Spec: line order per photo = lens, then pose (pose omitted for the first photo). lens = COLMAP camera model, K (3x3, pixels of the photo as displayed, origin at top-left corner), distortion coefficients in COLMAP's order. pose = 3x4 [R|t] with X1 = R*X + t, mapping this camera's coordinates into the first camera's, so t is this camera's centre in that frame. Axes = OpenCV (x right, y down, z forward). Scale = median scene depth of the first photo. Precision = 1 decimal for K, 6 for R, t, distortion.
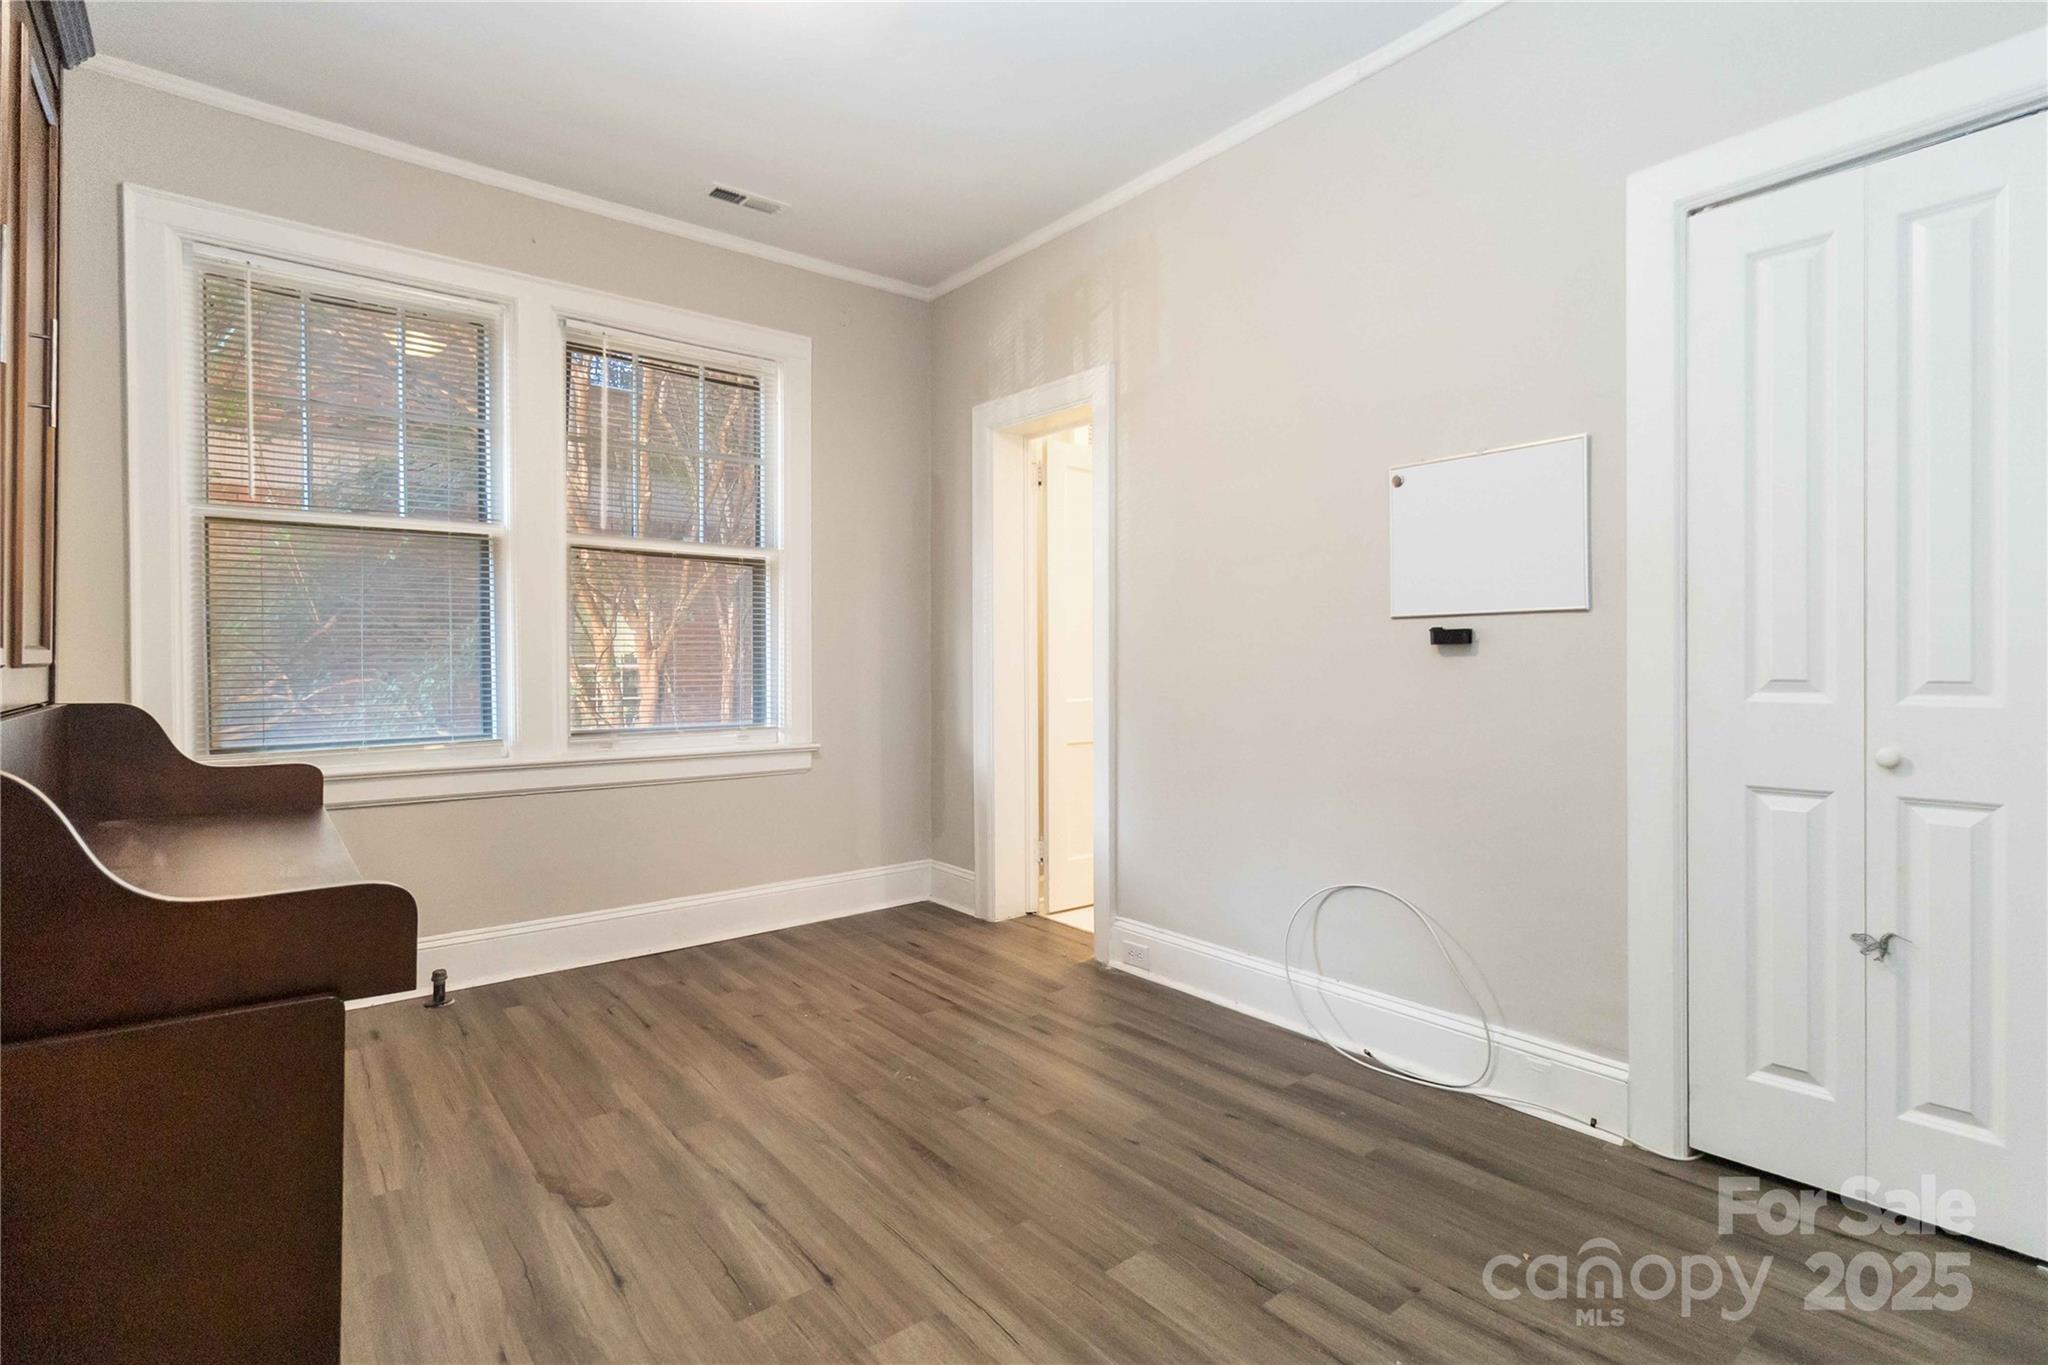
lens RADIAL K [[955.0, 0, 1014.5], [0, 955.0, 676.9], [0, 0, 1]] dist [-0.019373, -0.000085]
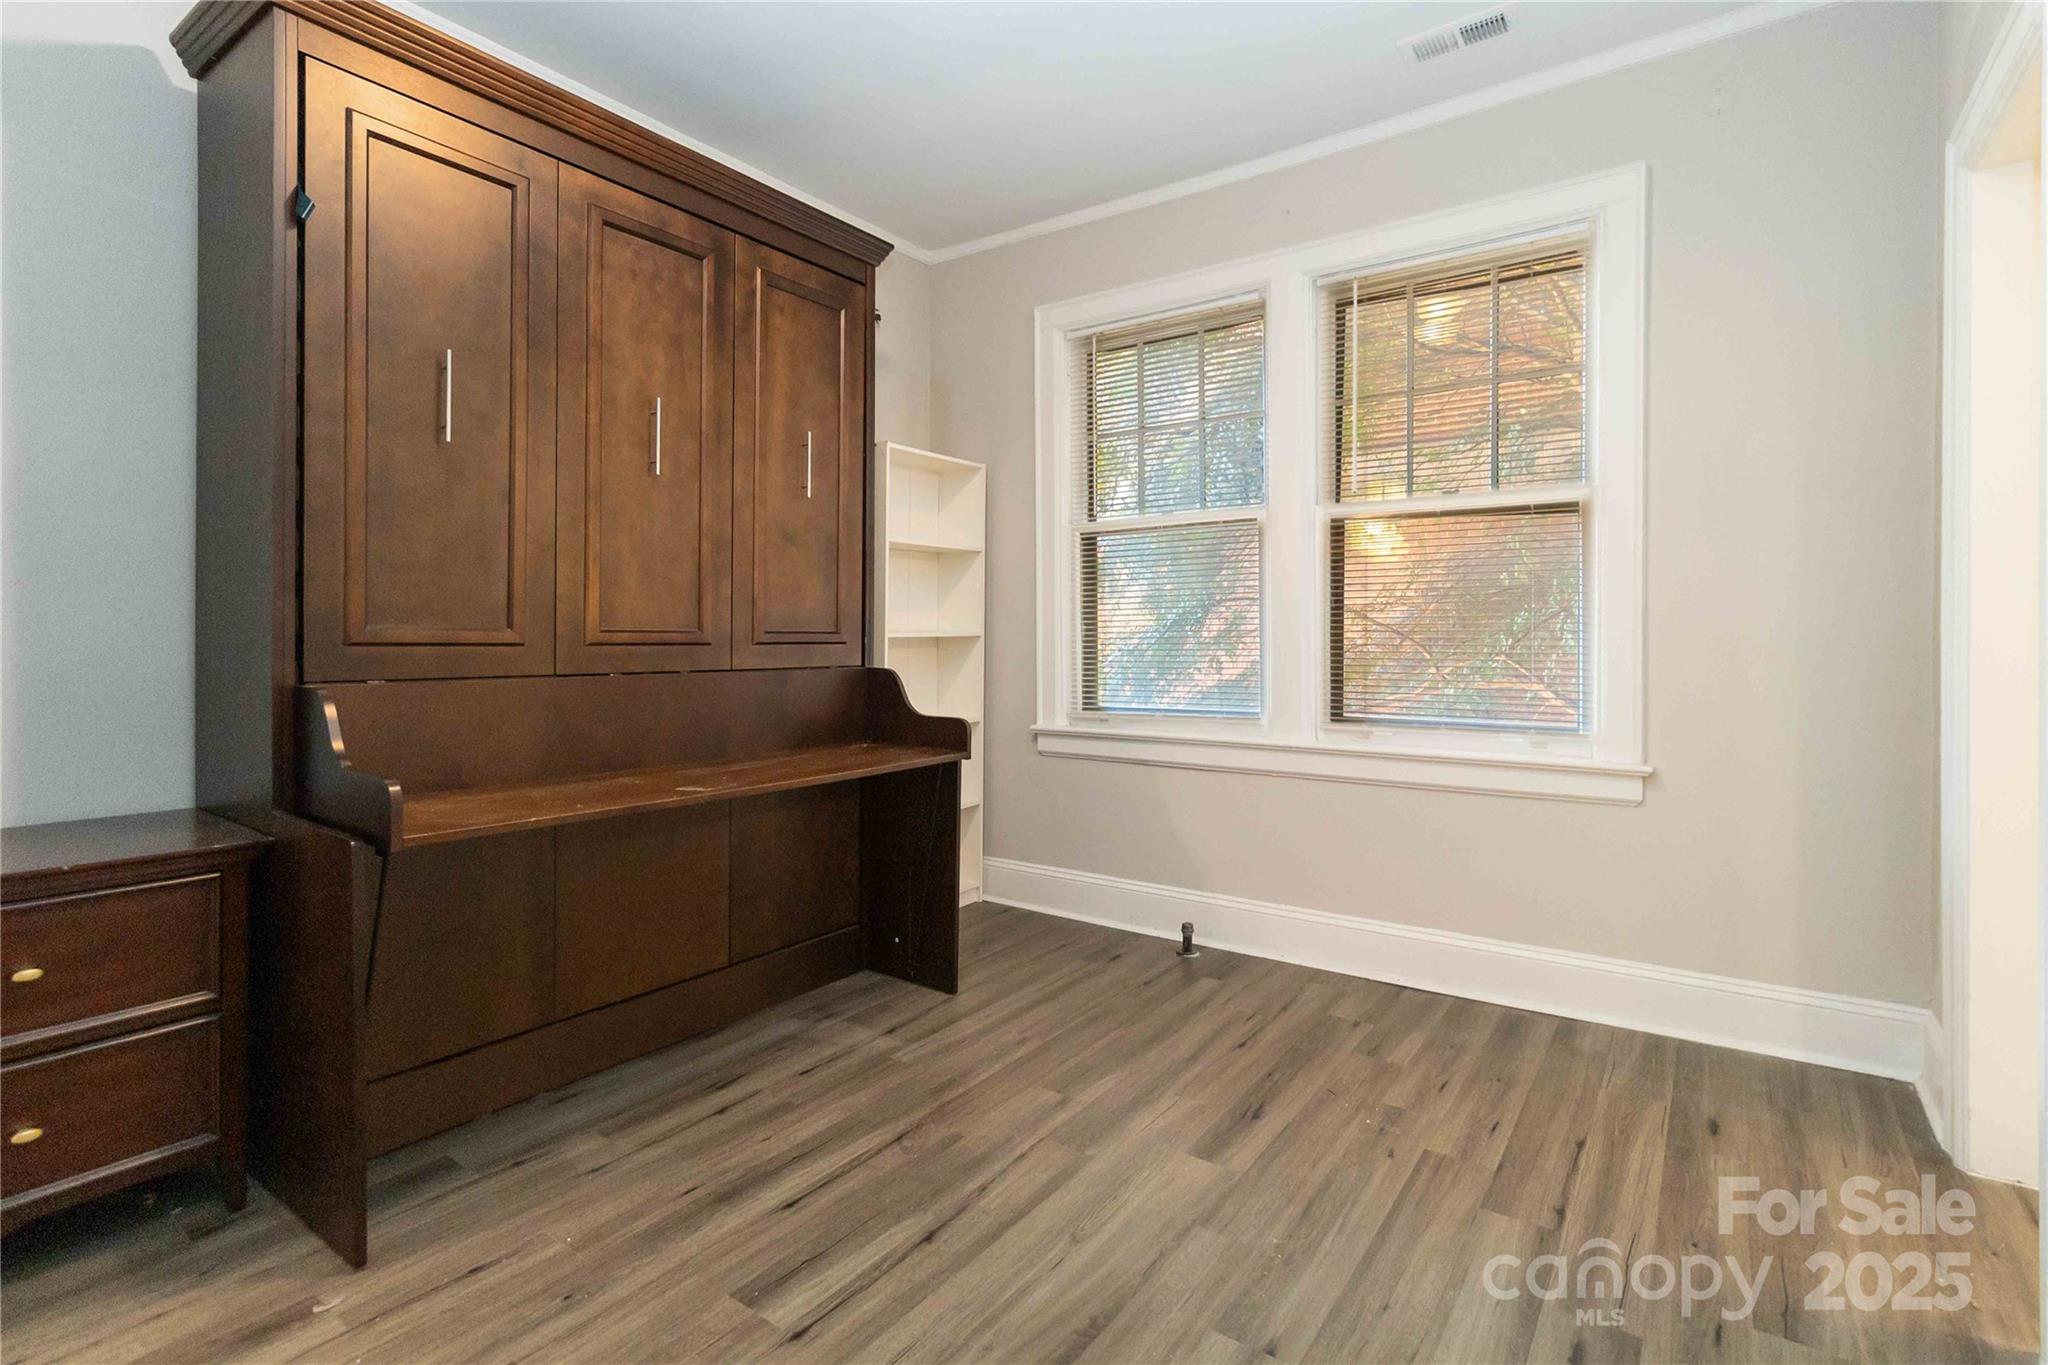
lens RADIAL K [[941.2, 0, 1032.7], [0, 941.2, 656.0], [0, 0, 1]] dist [-0.001397, -0.000378]
pose [[0.294007, 0.020005, -0.955594, 0.317669], [-0.017280, 0.999729, 0.015612, -0.011559], [0.955647, 0.011922, 0.294273, 0.422129]]
